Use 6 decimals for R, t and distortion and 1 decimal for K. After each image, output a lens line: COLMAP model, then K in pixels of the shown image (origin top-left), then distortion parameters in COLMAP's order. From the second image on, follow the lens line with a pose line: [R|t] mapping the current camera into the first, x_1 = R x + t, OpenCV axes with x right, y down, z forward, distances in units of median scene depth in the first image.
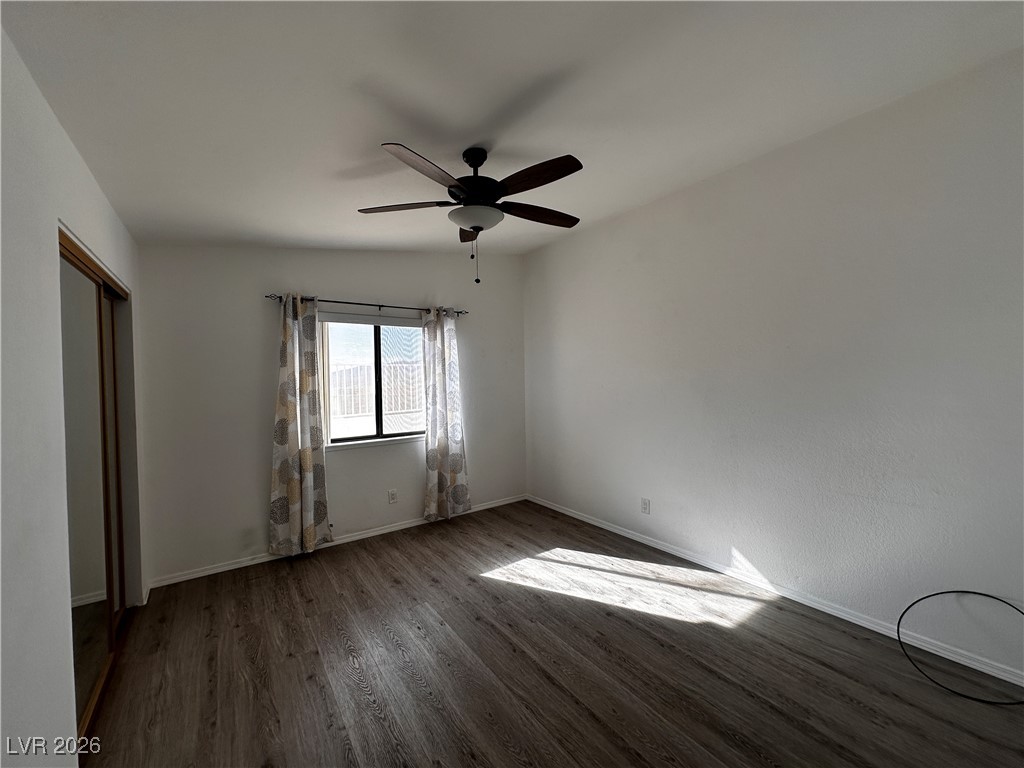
lens RADIAL K [[410.0, 0, 515.4], [0, 410.0, 379.6], [0, 0, 1]] dist [-0.003339, 0.000566]
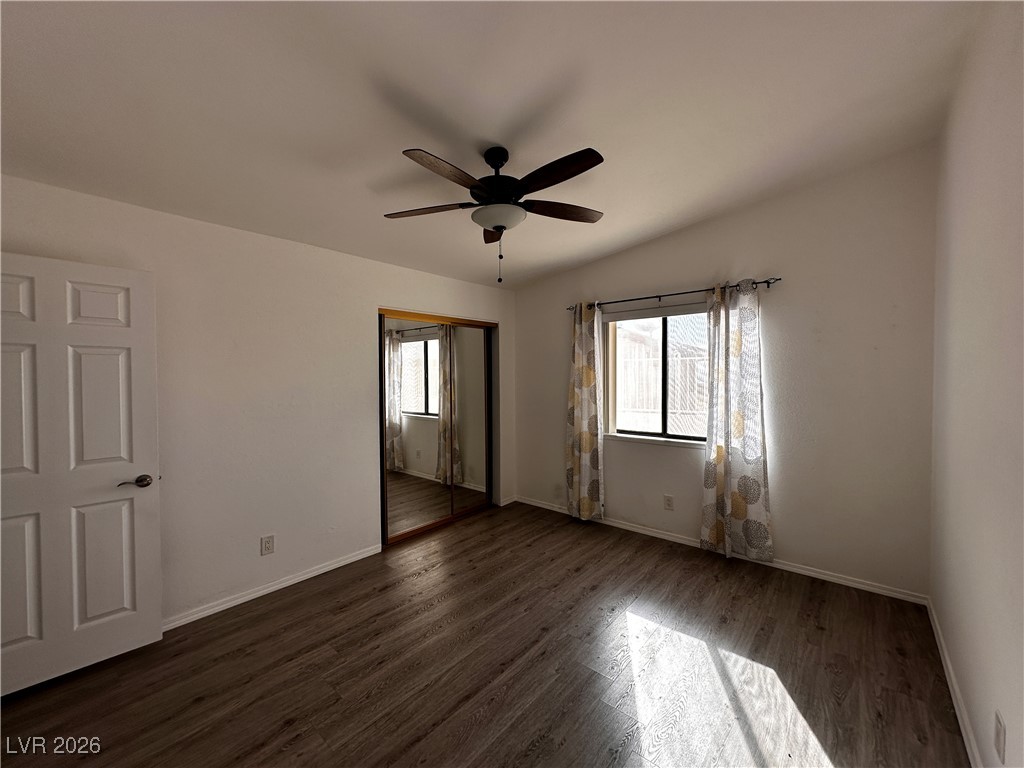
lens RADIAL K [[410.0, 0, 512.9], [0, 410.0, 380.8], [0, 0, 1]] dist [-0.003339, 0.000566]
pose [[0.224907, 0.028702, -0.973957, 0.551570], [-0.002747, 0.999581, 0.028822, -0.014440], [0.974376, -0.003806, 0.224892, 0.492232]]
